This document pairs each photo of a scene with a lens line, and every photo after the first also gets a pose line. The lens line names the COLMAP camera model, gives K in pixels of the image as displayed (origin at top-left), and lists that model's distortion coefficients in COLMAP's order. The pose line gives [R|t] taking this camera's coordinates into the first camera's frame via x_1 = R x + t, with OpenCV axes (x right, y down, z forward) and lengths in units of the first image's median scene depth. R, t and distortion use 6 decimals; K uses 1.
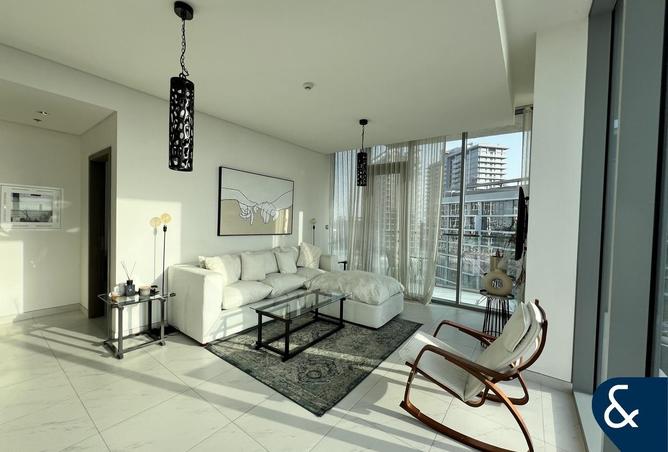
lens RADIAL K [[268.3, 0, 333.6], [0, 268.3, 226.0], [0, 0, 1]] dist [-0.007574, -0.000526]
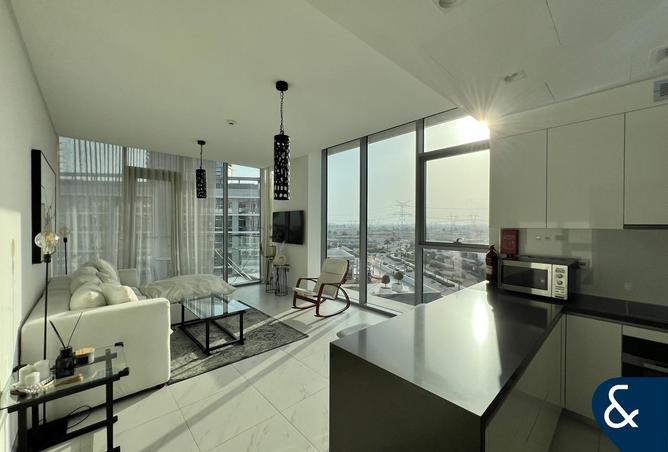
lens RADIAL K [[268.3, 0, 335.3], [0, 268.3, 225.4], [0, 0, 1]] dist [-0.007574, -0.000526]
pose [[0.187853, -0.030205, 0.981733, -1.312640], [0.024599, 0.999358, 0.026040, -0.073366], [-0.981889, 0.019257, 0.188475, 0.326824]]
